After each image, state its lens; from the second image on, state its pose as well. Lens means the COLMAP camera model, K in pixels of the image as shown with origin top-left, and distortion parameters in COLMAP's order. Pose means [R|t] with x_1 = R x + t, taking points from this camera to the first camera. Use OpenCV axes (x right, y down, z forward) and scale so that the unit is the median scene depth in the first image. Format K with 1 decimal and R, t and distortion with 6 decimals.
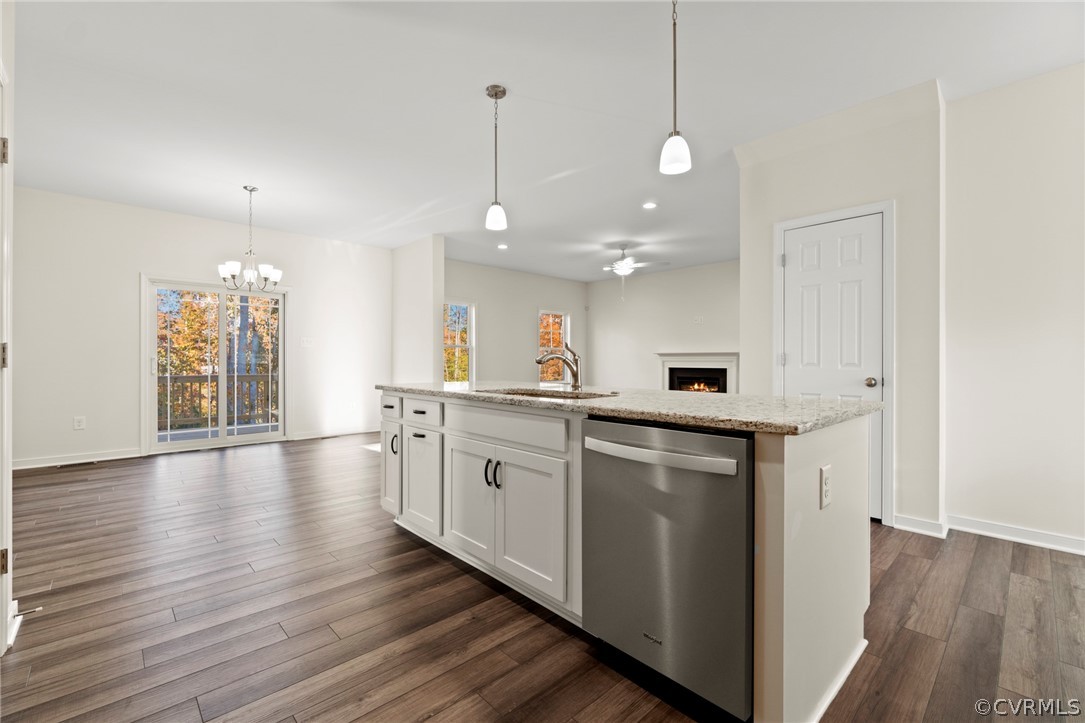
lens RADIAL K [[469.8, 0, 541.8], [0, 469.8, 361.6], [0, 0, 1]] dist [-0.001736, 0.001707]
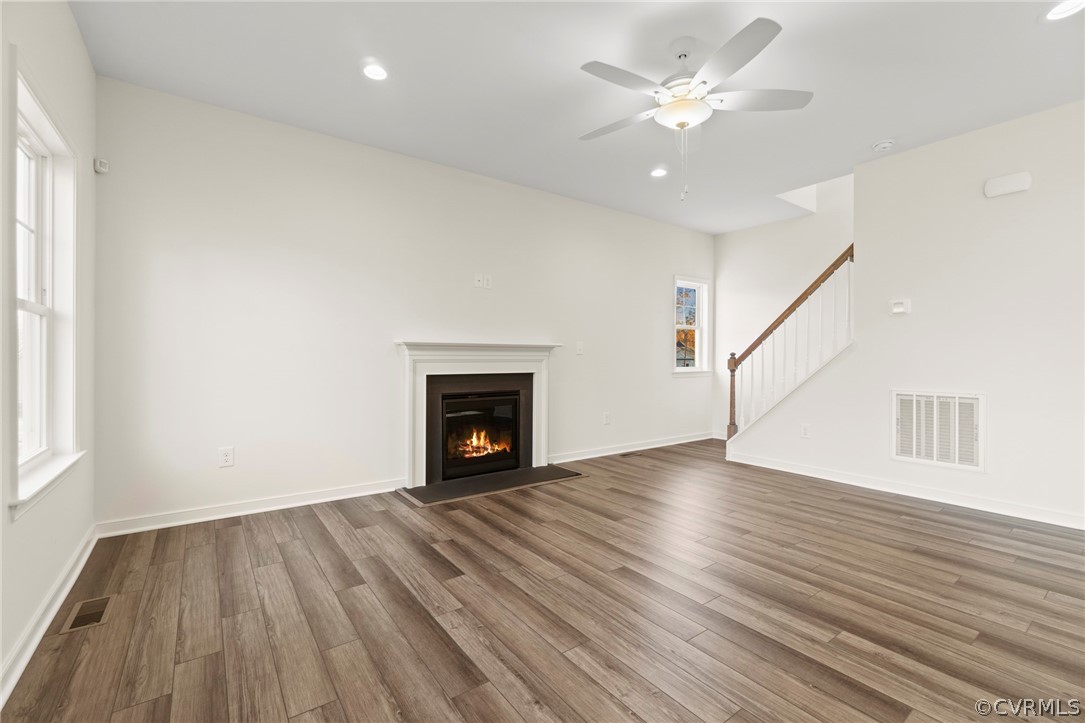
lens RADIAL K [[469.8, 0, 538.7], [0, 469.8, 360.3], [0, 0, 1]] dist [-0.001736, 0.001707]
pose [[0.136005, -0.003161, 0.990703, -0.160316], [0.002139, 0.999994, 0.002897, -0.002349], [-0.990706, 0.001725, 0.136011, 0.830660]]
